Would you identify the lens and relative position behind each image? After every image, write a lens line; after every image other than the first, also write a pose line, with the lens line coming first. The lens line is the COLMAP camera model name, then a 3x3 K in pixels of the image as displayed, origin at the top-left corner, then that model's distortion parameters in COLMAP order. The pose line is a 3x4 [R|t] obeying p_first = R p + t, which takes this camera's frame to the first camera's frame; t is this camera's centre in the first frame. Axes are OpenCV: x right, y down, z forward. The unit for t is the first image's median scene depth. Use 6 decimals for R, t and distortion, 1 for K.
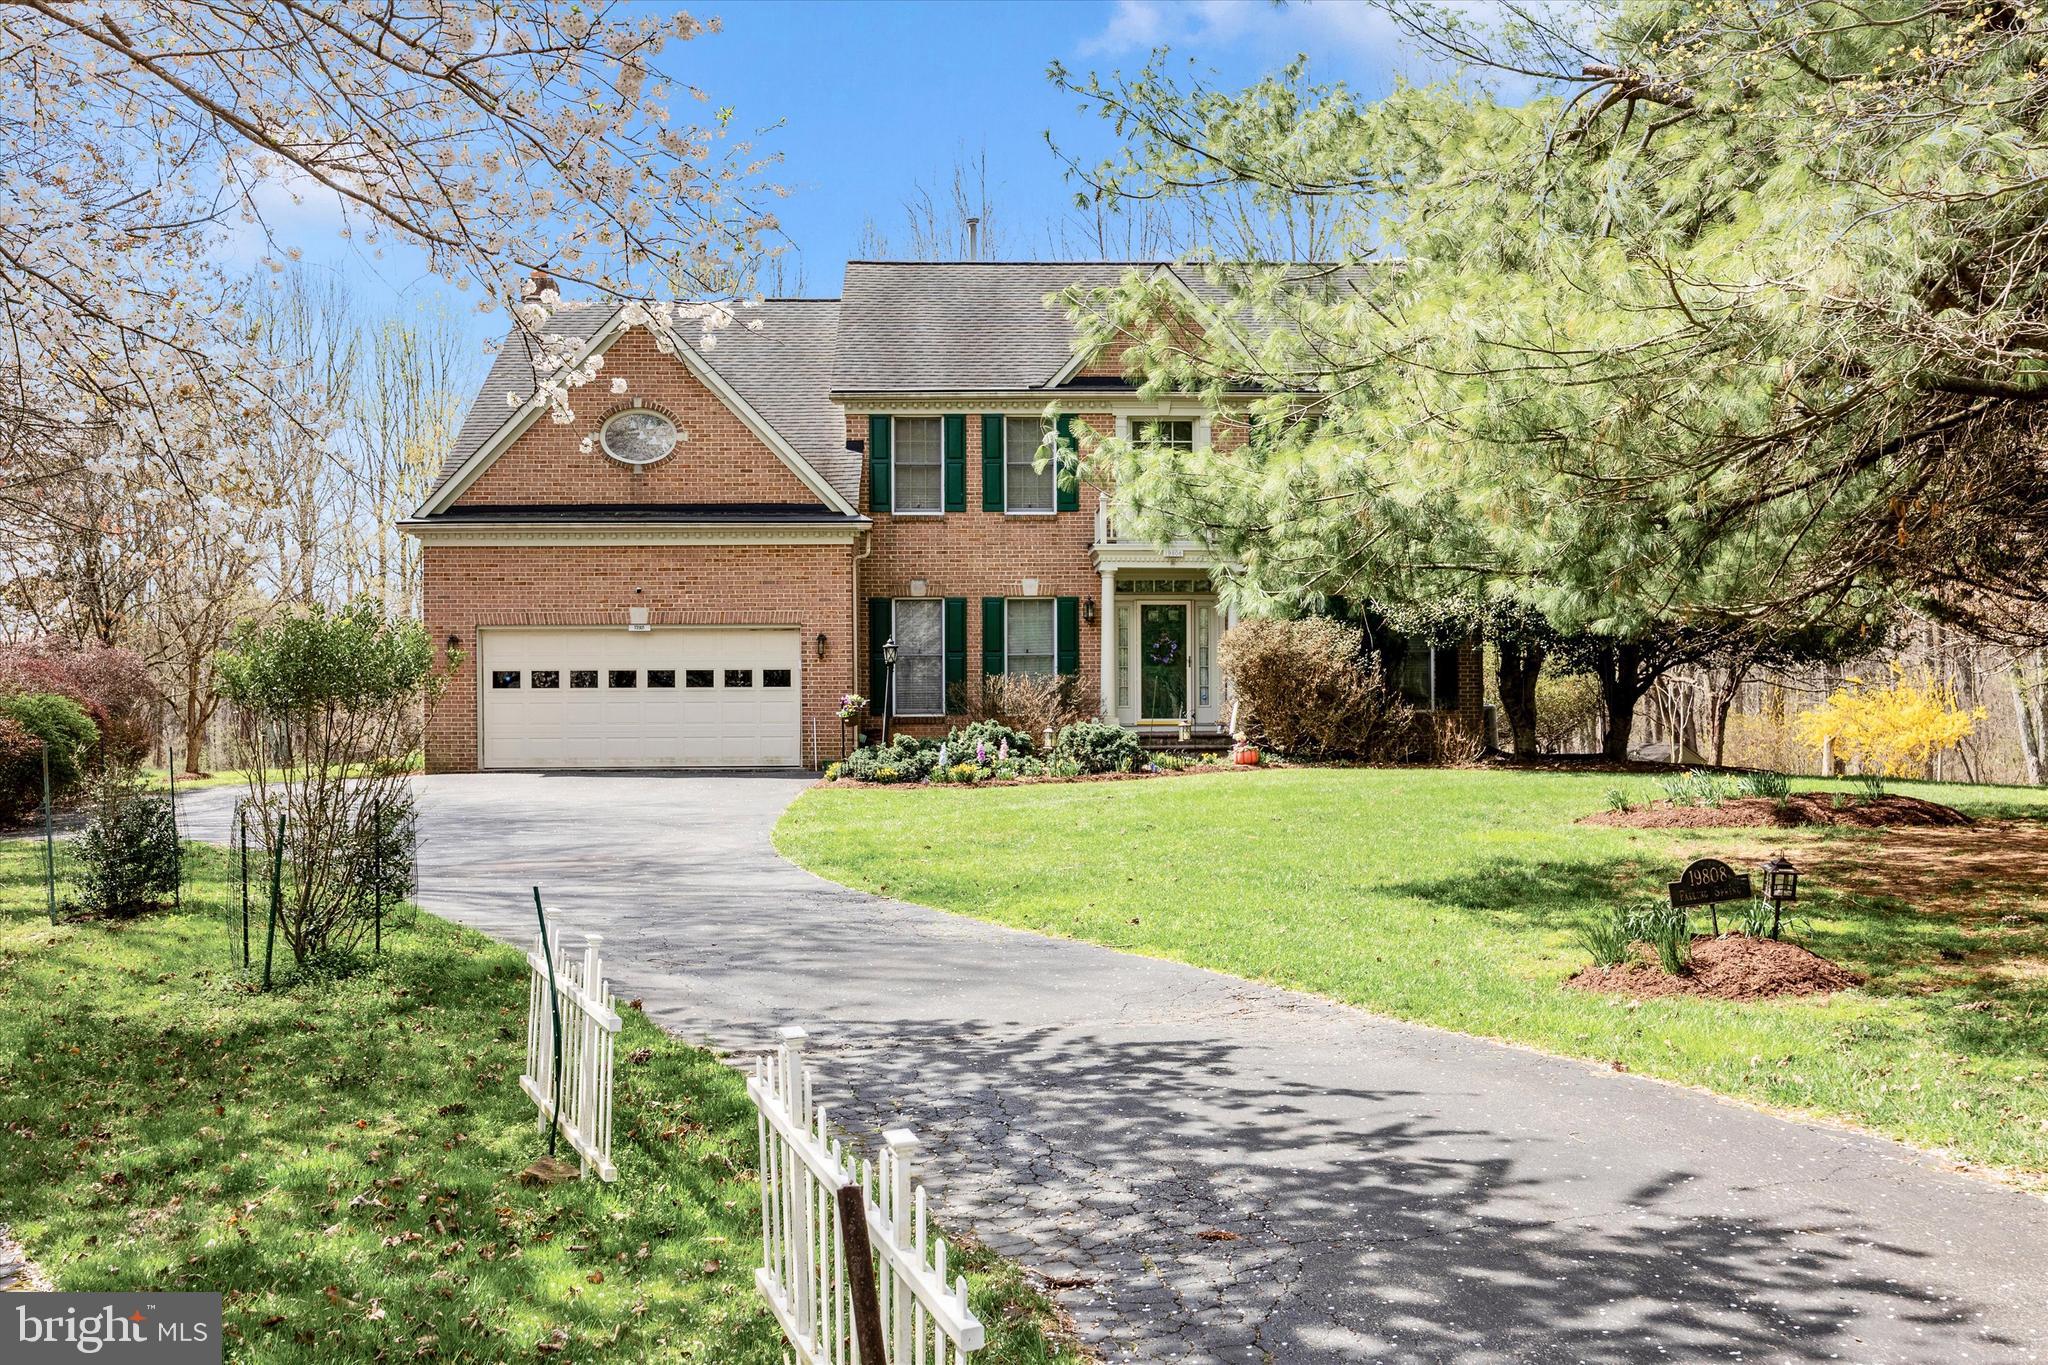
lens RADIAL K [[1928.6, 0, 1024.0], [0, 1928.6, 682.5], [0, 0, 1]] dist [-0.046814, -0.000534]
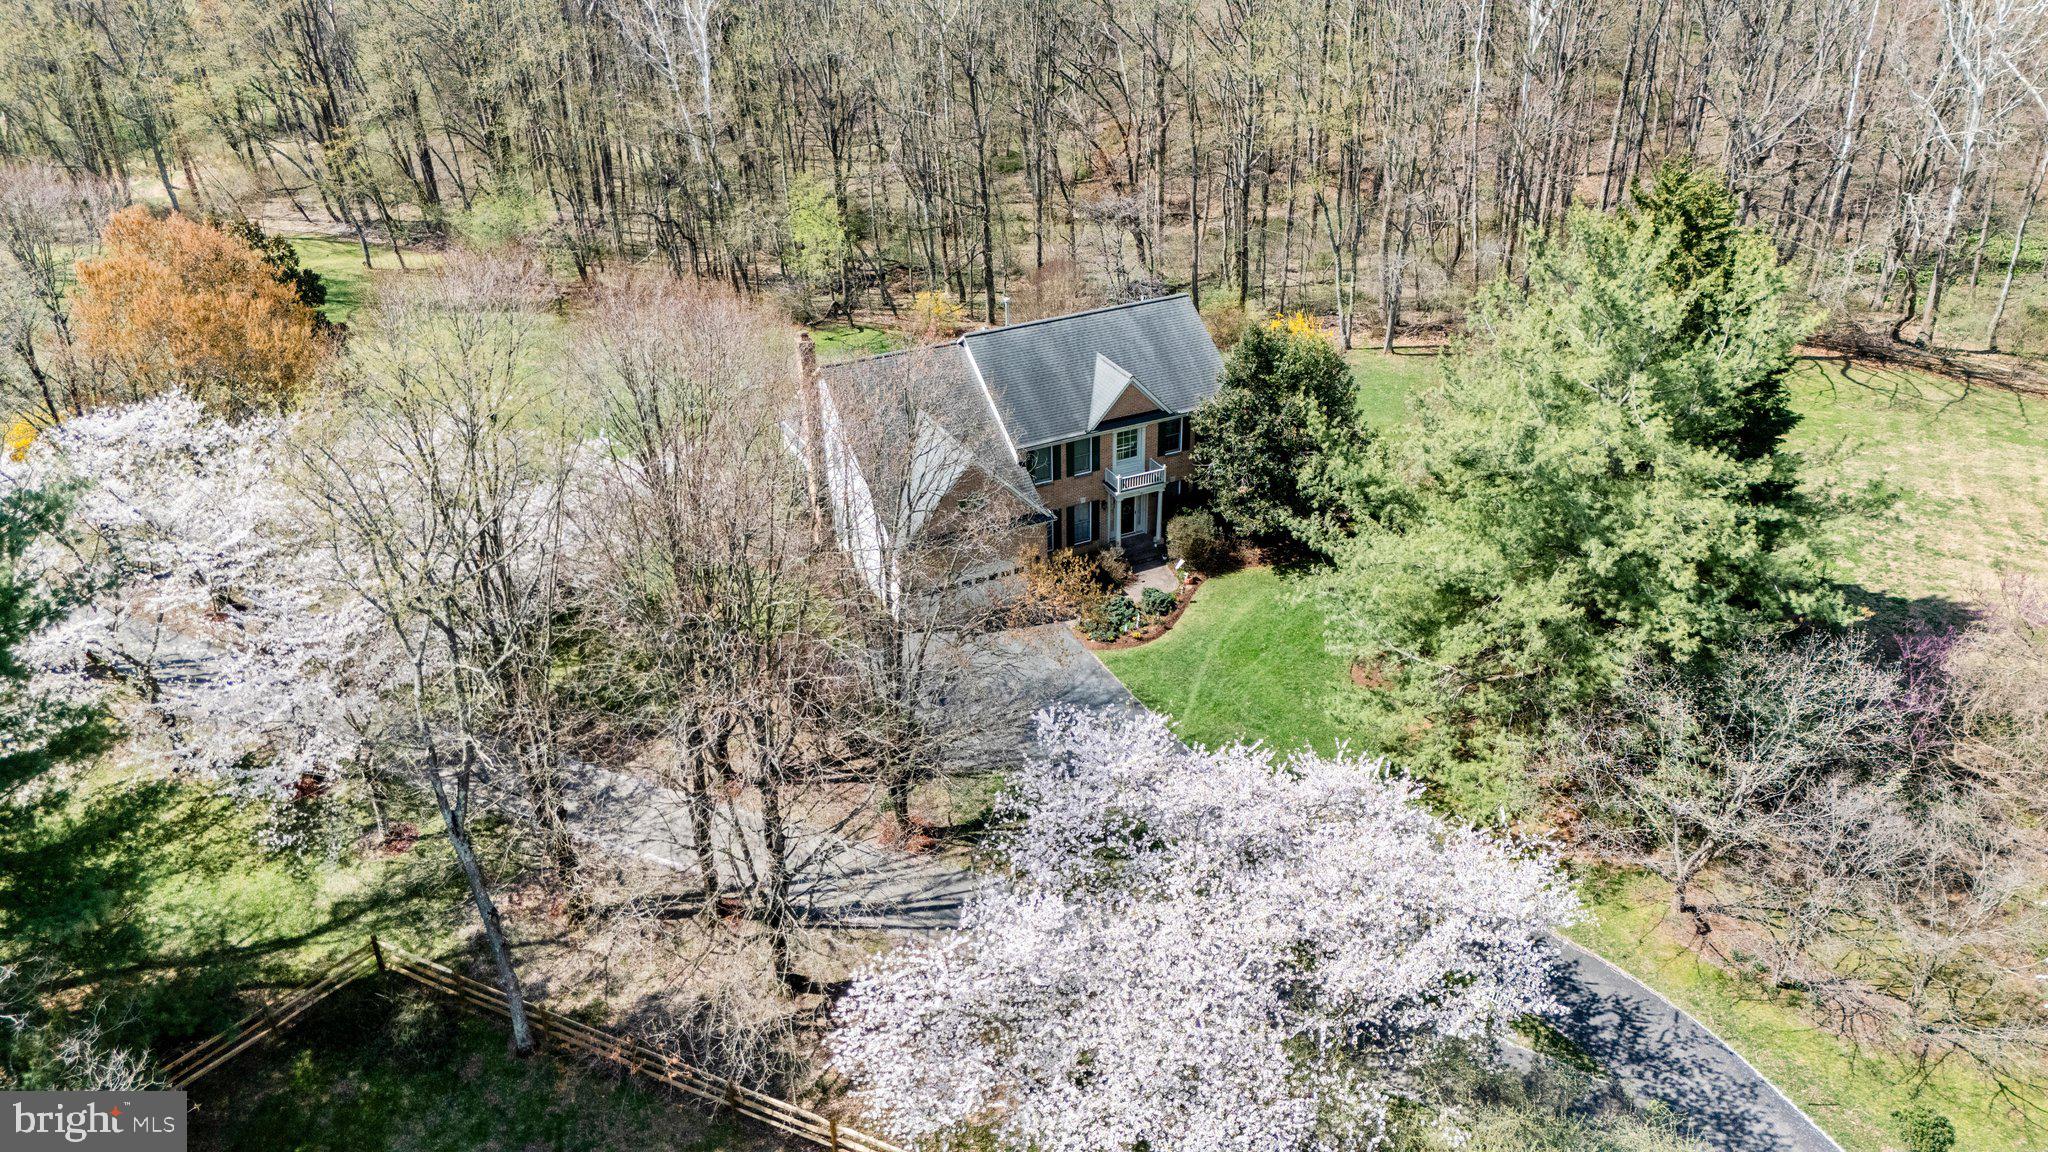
lens RADIAL K [[1432.4, 0, 1032.7], [0, 1432.4, 608.8], [0, 0, 1]] dist [0.027062, 0.000853]
pose [[0.911937, -0.218140, 0.347542, -0.772146], [0.004625, 0.852393, 0.522882, -0.946506], [-0.410304, -0.475228, 0.778337, -0.558822]]
